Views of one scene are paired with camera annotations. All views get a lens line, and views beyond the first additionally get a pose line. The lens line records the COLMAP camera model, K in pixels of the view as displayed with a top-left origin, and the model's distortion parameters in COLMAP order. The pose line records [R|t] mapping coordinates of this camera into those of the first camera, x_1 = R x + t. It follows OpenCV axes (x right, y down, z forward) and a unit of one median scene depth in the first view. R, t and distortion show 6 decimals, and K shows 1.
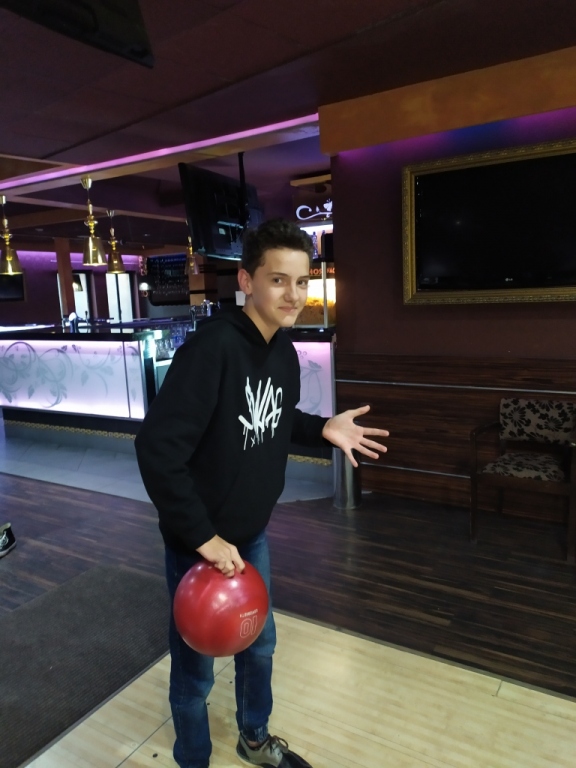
lens RADIAL K [[579.1, 0, 290.8], [0, 579.1, 369.8], [0, 0, 1]] dist [0.037481, -0.003773]
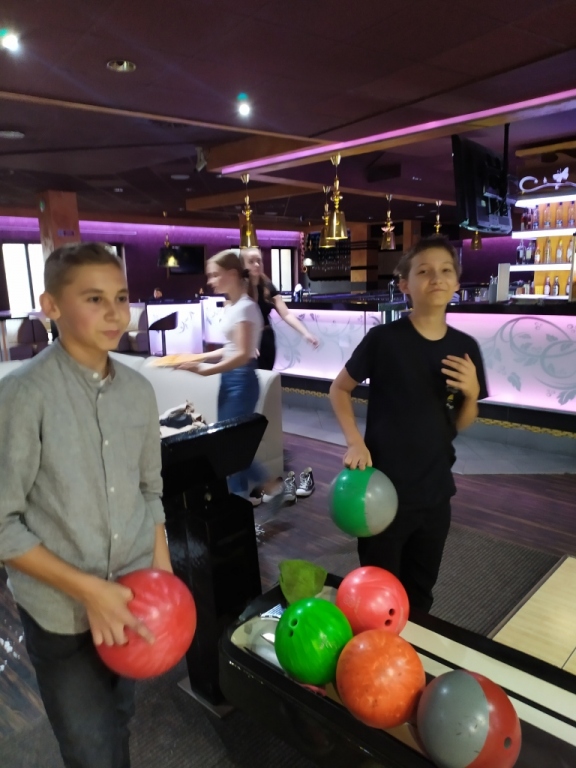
lens RADIAL K [[569.8, 0, 288.0], [0, 569.8, 383.7], [0, 0, 1]] dist [0.037552, -0.004368]
pose [[0.977753, 0.056013, -0.202140, -0.198001], [-0.043057, 0.996760, 0.067938, 0.016879], [0.205291, -0.057723, 0.976997, -0.052617]]
